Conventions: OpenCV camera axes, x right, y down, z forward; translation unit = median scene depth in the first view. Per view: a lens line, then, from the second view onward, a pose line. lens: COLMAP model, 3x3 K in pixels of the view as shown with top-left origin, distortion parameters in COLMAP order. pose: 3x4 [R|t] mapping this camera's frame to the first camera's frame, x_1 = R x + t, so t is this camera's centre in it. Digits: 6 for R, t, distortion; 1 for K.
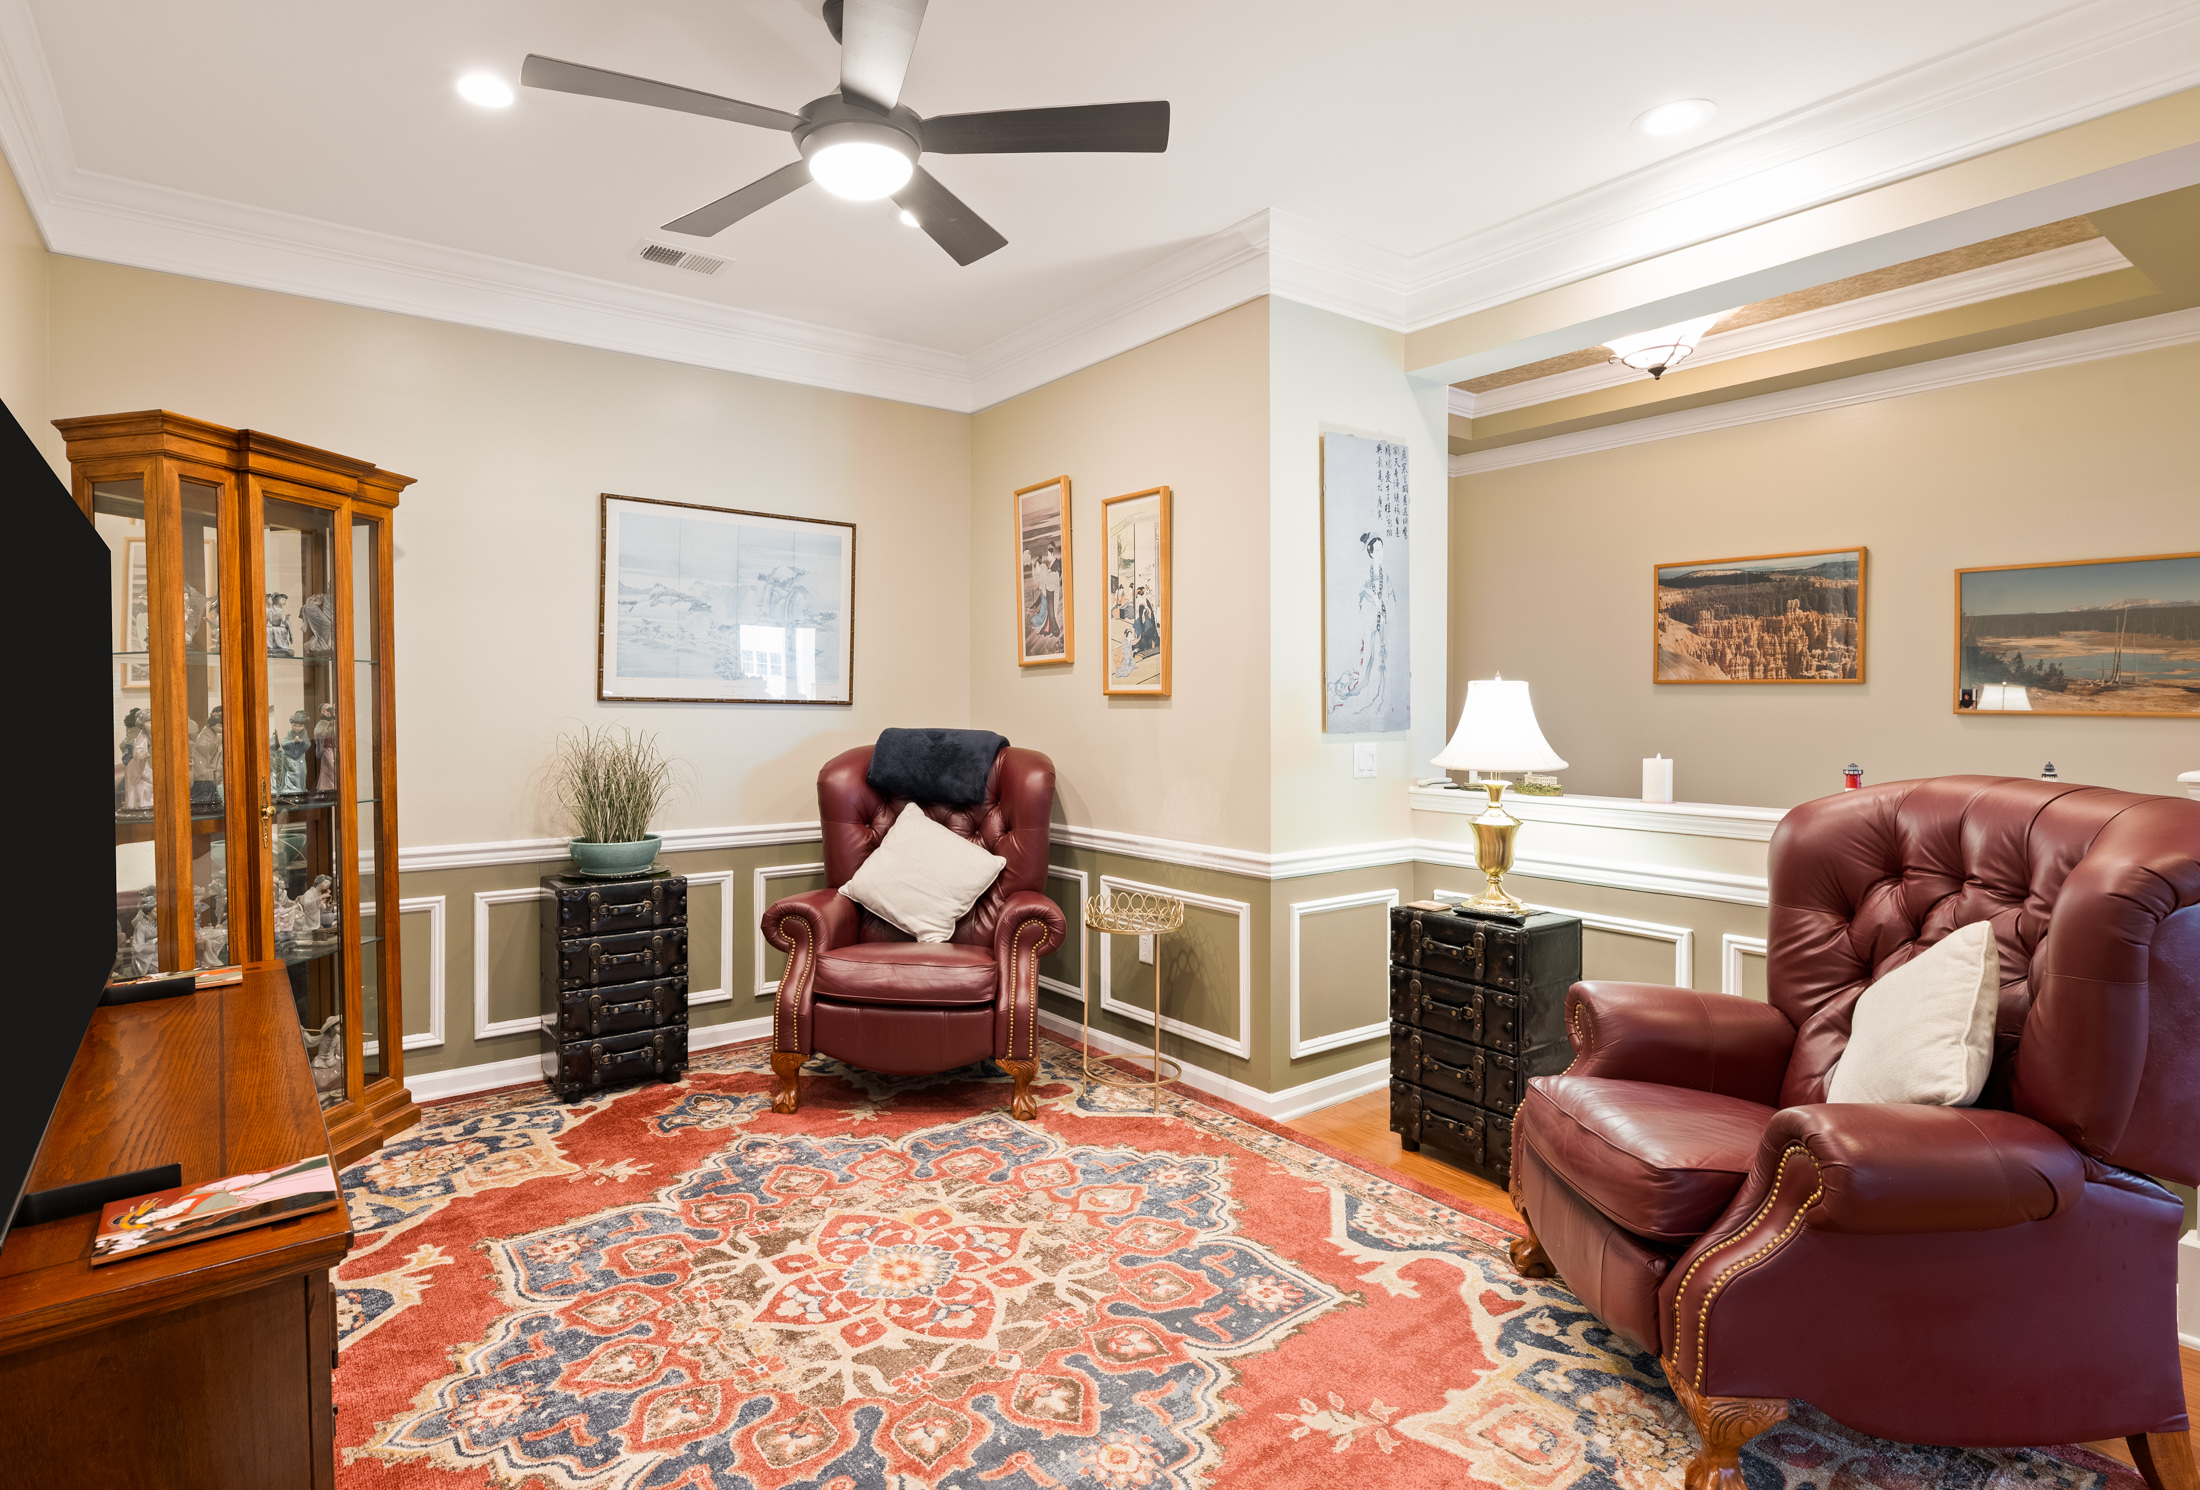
lens RADIAL K [[1133.6, 0, 1098.3], [0, 1133.6, 725.2], [0, 0, 1]] dist [-0.001277, -0.001017]
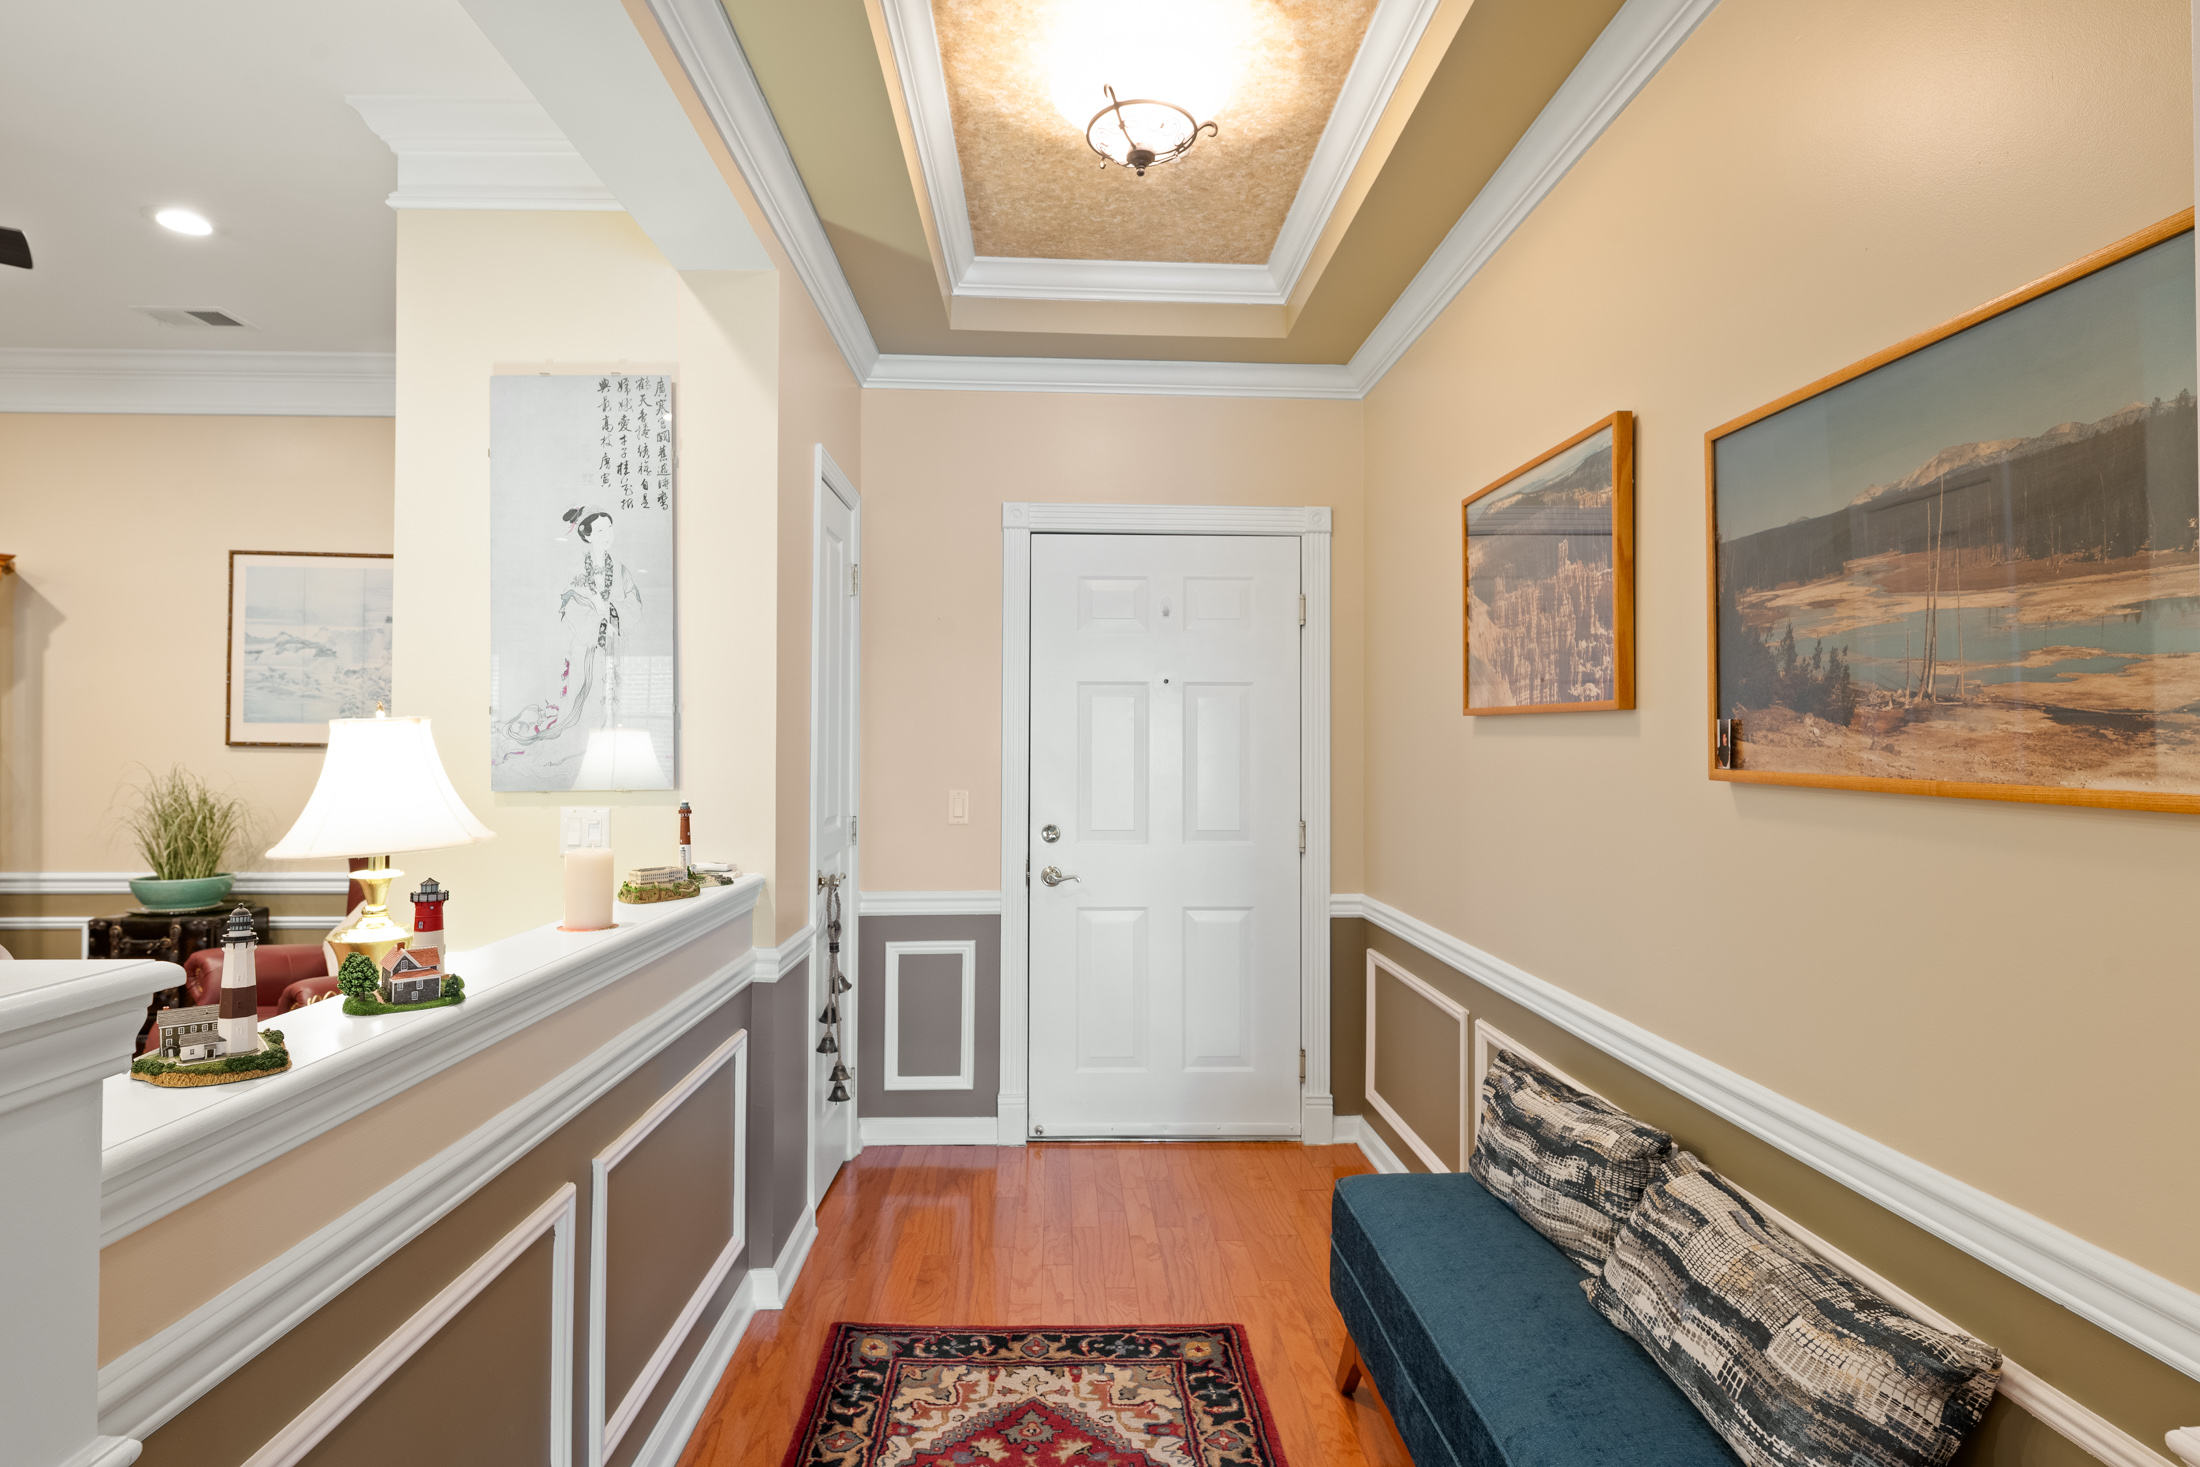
lens RADIAL K [[1229.7, 0, 1103.8], [0, 1229.7, 747.7], [0, 0, 1]] dist [-0.002010, -0.000186]
pose [[0.815506, 0.001824, -0.578745, 0.892298], [-0.012766, 0.999808, -0.014839, -0.013123], [0.578607, 0.019489, 0.815373, 0.538145]]
